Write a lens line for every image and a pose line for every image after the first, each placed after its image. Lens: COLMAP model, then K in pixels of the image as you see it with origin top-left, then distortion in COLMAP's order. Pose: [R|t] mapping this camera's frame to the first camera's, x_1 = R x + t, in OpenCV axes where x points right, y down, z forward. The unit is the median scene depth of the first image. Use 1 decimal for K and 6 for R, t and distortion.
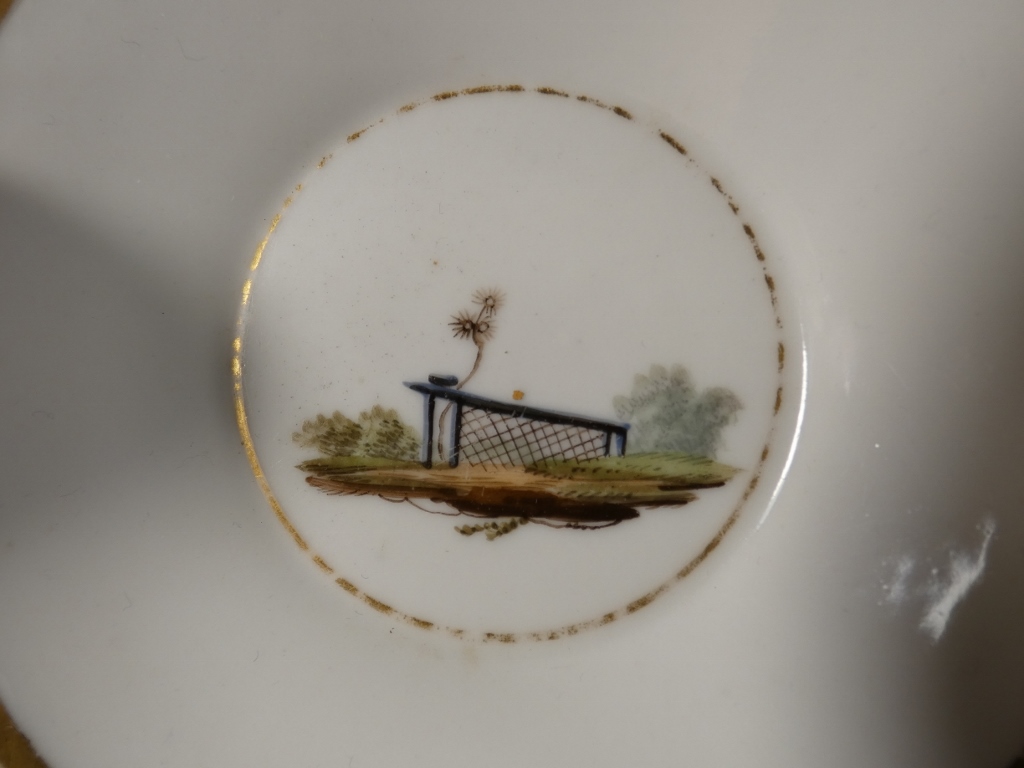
lens RADIAL K [[708.0, 0, 514.0], [0, 708.0, 379.6], [0, 0, 1]] dist [0.017935, 0.003225]
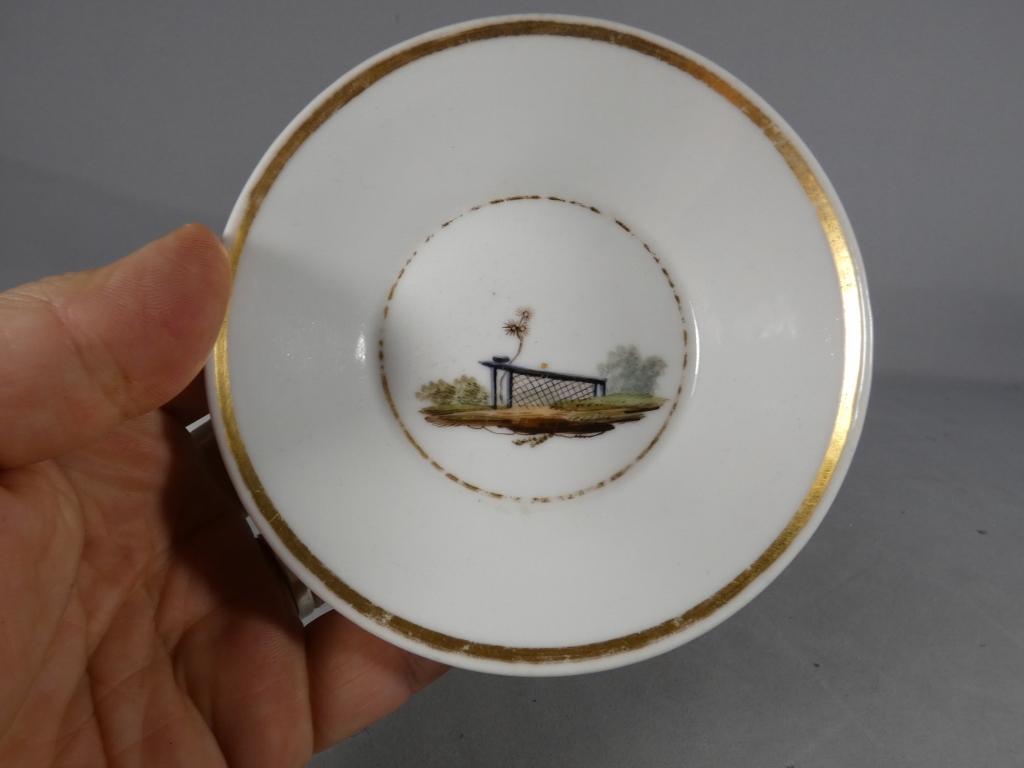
lens RADIAL K [[708.0, 0, 516.6], [0, 708.0, 385.5], [0, 0, 1]] dist [0.017935, 0.003225]
pose [[0.995328, -0.037089, 0.089142, -0.226725], [0.041847, 0.997764, -0.052118, 0.163936], [-0.087010, 0.055604, 0.994654, -0.775503]]
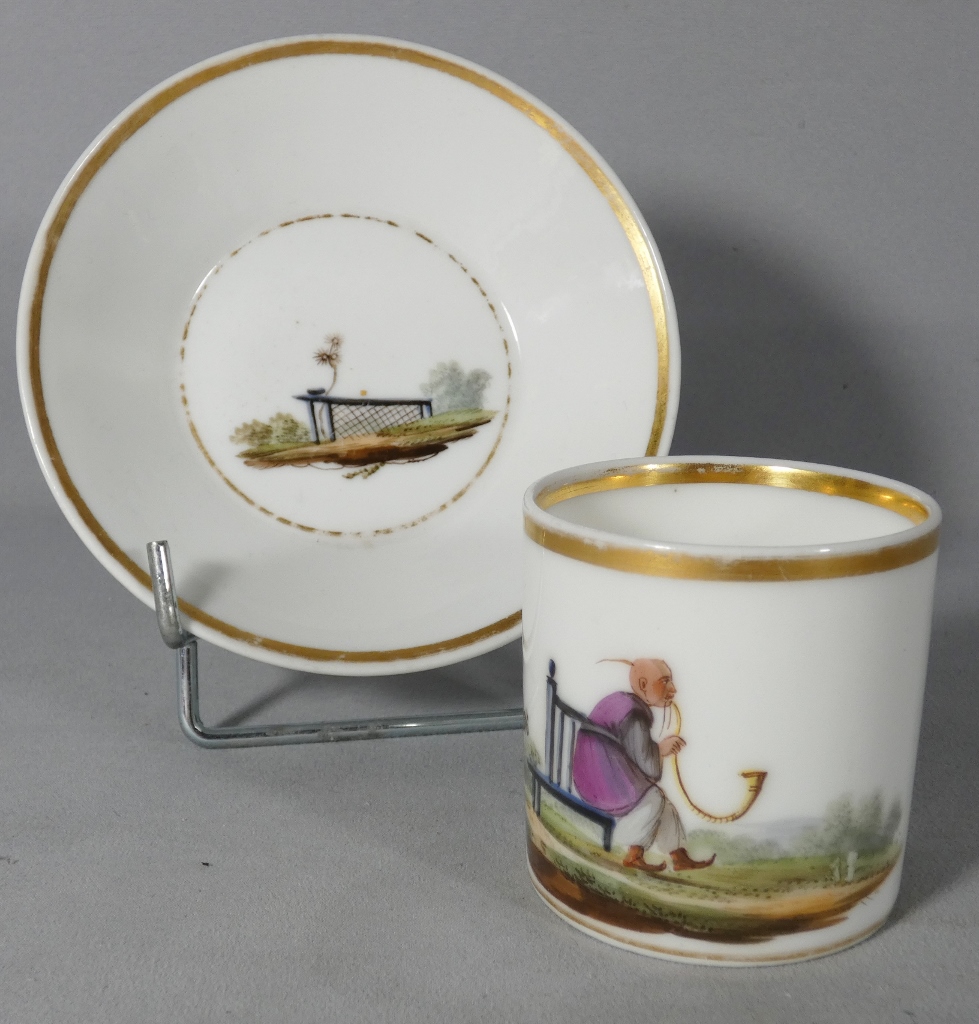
lens RADIAL K [[1562.8, 0, 489.5], [0, 1562.8, 551.6], [0, 0, 1]] dist [0.021494, 0.000000]
pose [[0.935911, -0.161439, 0.313063, -0.931357], [0.200522, 0.974902, -0.096734, 0.804354], [-0.289590, 0.153310, 0.944793, -2.500857]]
